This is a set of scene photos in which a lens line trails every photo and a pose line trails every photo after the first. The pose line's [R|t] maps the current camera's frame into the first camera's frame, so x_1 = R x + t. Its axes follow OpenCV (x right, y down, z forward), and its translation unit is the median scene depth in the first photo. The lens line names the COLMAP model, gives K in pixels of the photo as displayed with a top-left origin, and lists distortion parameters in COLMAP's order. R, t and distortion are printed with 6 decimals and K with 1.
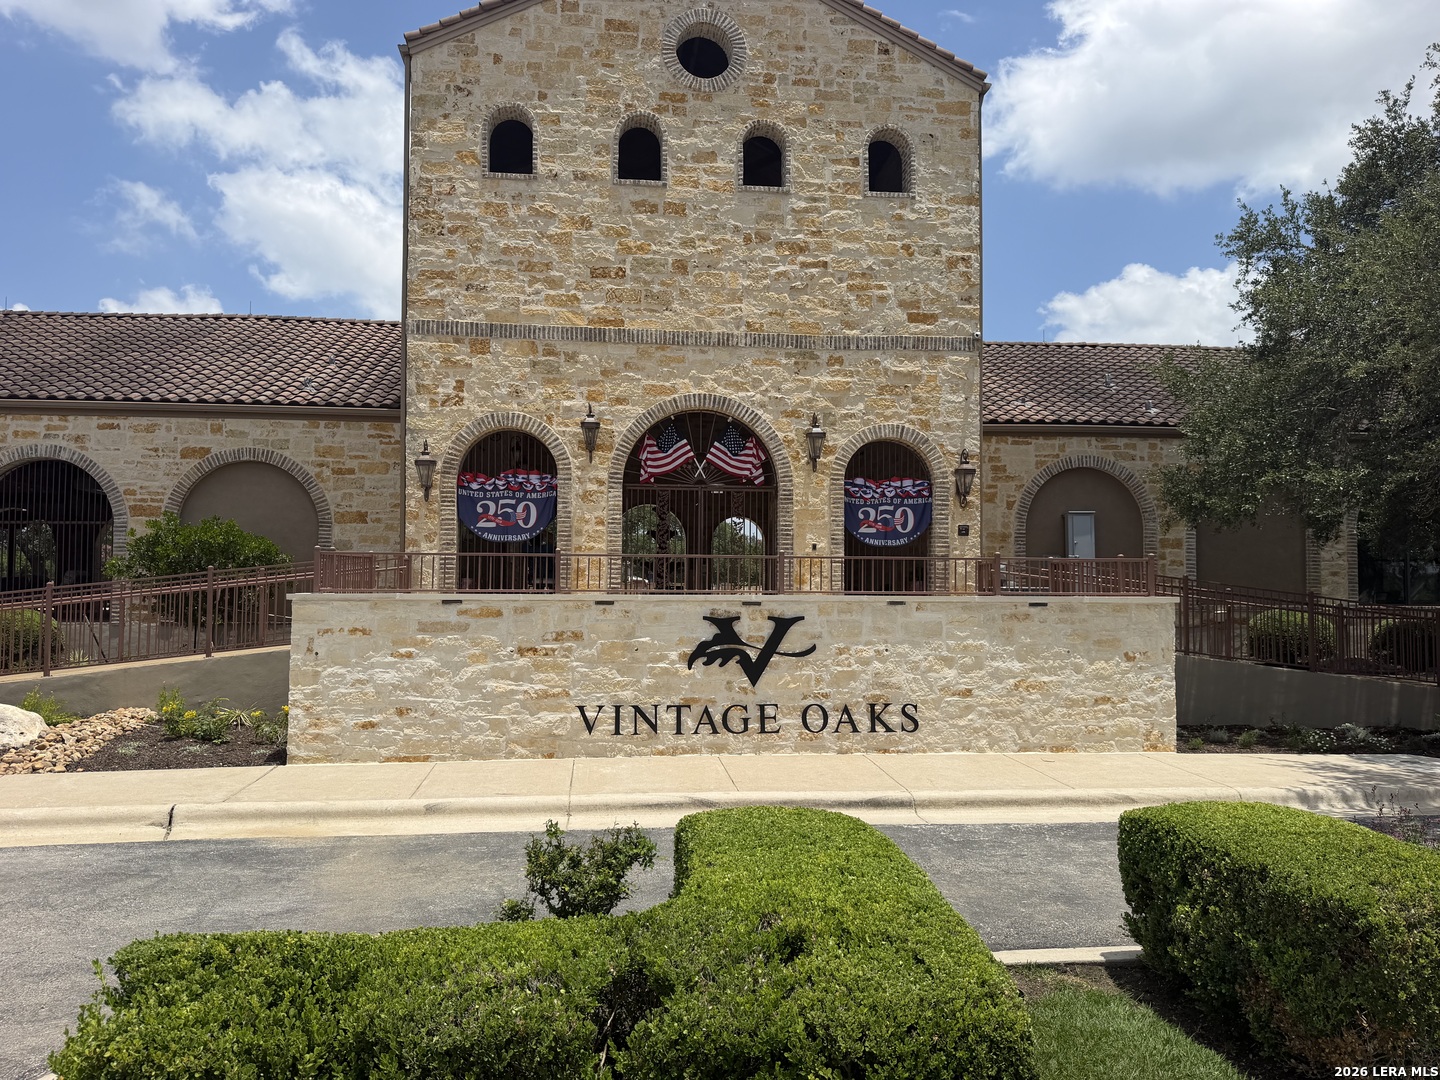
lens RADIAL K [[999.6, 0, 714.7], [0, 999.6, 563.5], [0, 0, 1]] dist [0.061980, -0.072191]
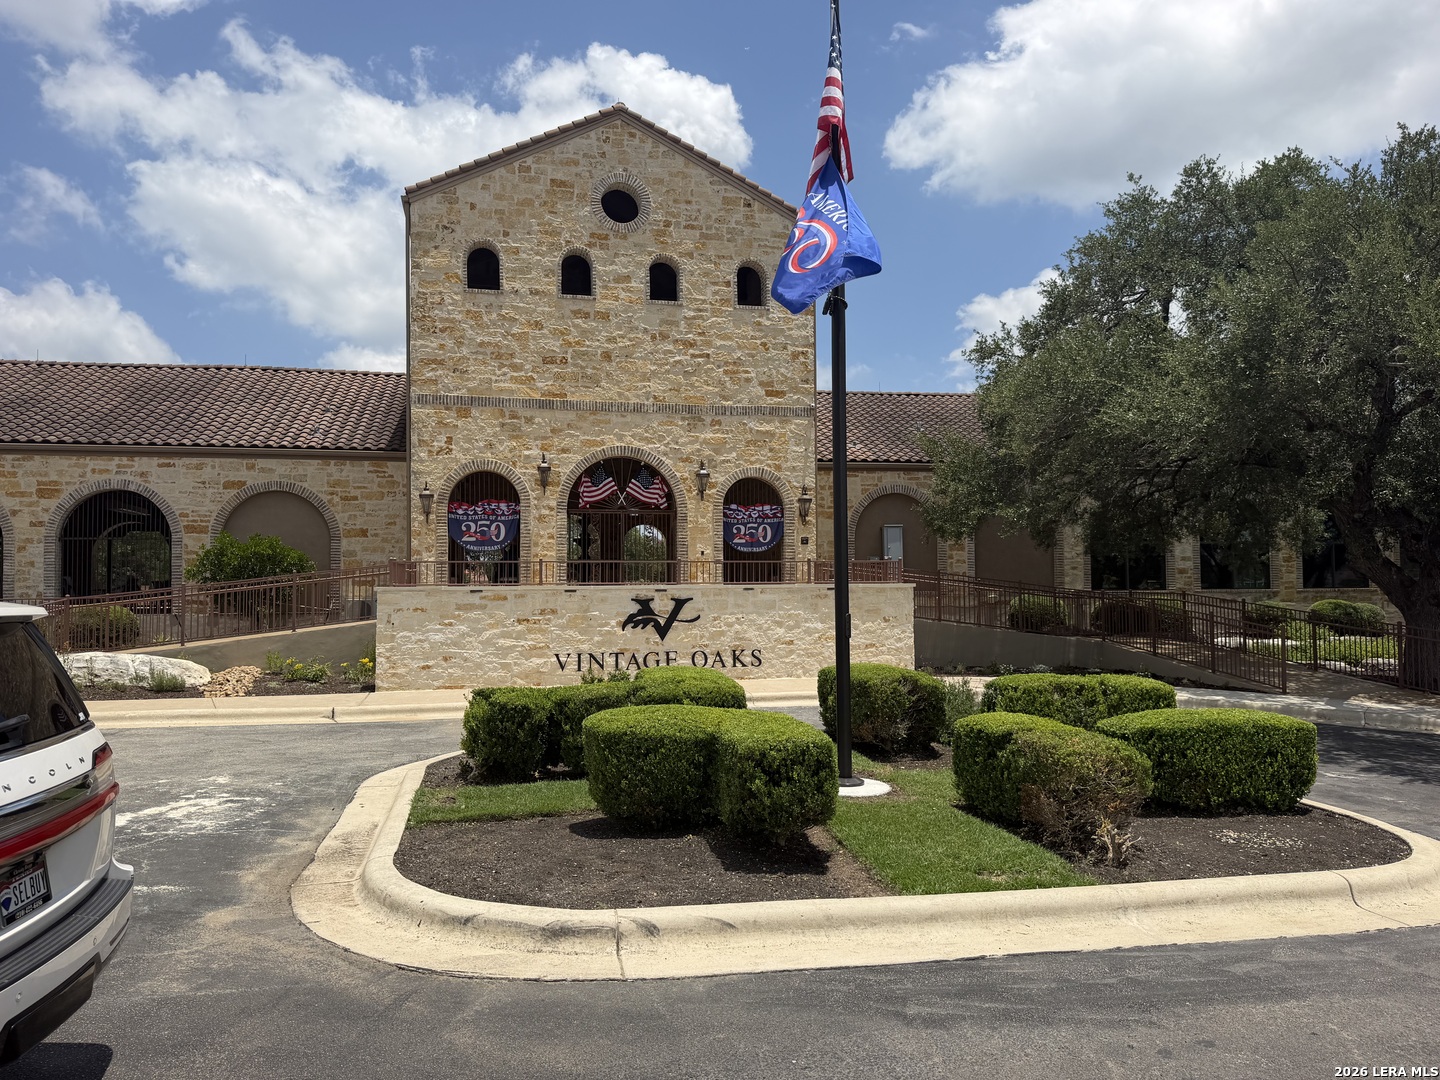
lens RADIAL K [[999.6, 0, 714.7], [0, 999.6, 563.5], [0, 0, 1]] dist [0.061980, -0.072191]
pose [[0.995124, -0.009353, 0.098186, -0.023548], [0.009211, 0.999956, 0.001895, -0.004104], [-0.098199, -0.000981, 0.995166, -0.424674]]
